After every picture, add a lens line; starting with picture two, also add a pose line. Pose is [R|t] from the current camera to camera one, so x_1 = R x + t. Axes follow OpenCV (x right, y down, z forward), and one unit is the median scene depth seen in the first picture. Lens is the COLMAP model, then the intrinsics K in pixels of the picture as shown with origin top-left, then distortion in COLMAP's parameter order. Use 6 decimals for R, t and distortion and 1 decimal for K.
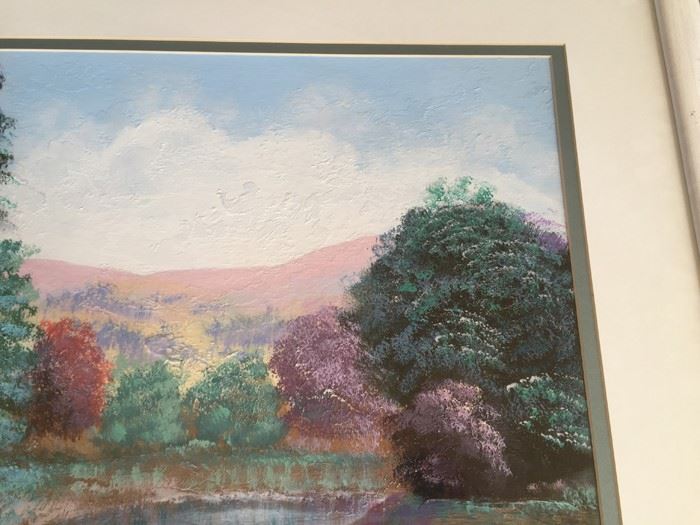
lens RADIAL K [[599.0, 0, 343.1], [0, 599.0, 260.0], [0, 0, 1]] dist [0.087684, -0.138528]
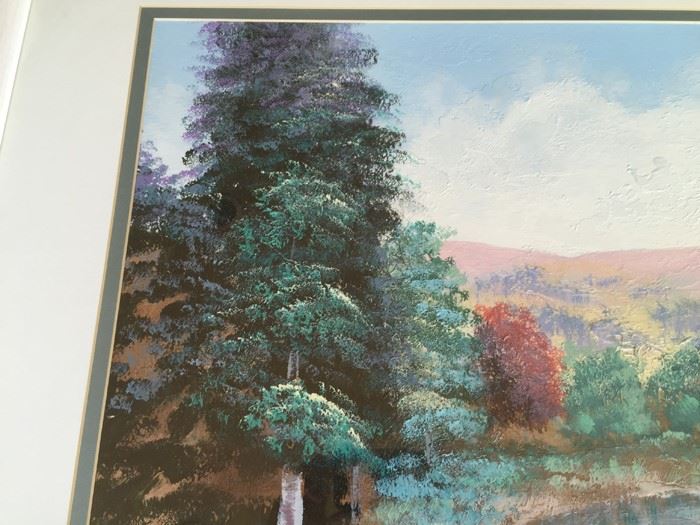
lens RADIAL K [[599.0, 0, 355.4], [0, 599.0, 259.7], [0, 0, 1]] dist [0.087684, -0.138528]
pose [[0.999927, -0.008102, -0.008996, -0.686534], [0.008211, 0.999892, 0.012183, 0.015680], [0.008896, -0.012256, 0.999885, 0.057797]]
